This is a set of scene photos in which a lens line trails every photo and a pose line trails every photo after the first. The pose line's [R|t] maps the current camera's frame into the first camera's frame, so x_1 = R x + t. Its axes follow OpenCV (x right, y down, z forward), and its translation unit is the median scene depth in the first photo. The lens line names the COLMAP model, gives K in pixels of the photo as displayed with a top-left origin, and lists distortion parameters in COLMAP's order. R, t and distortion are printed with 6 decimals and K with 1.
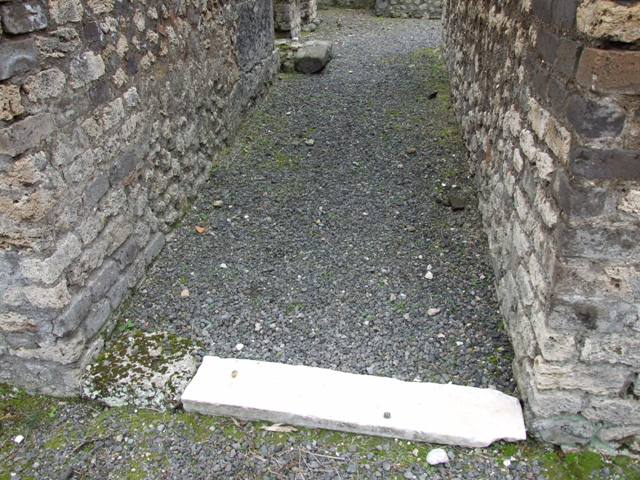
lens RADIAL K [[560.5, 0, 320.4], [0, 560.5, 238.4], [0, 0, 1]] dist [-0.057588, 0.061757]
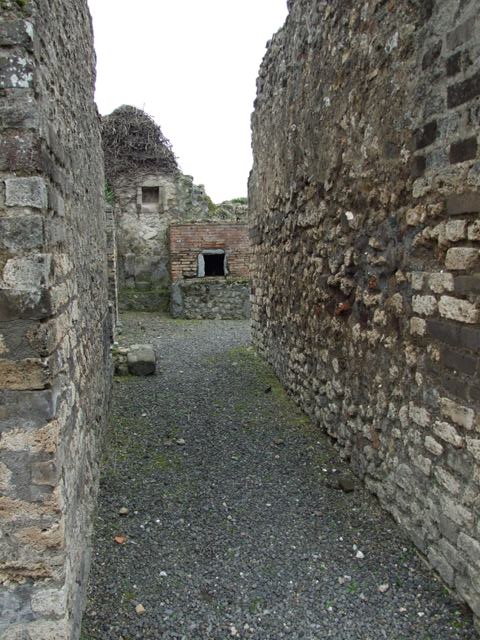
lens RADIAL K [[560.5, 0, 216.8], [0, 560.5, 323.7], [0, 0, 1]] dist [-0.057588, 0.061757]
pose [[0.966878, -0.033855, 0.252984, -0.306847], [0.119676, 0.935591, -0.332186, -0.028328], [-0.225443, 0.351459, 0.908654, -0.092210]]
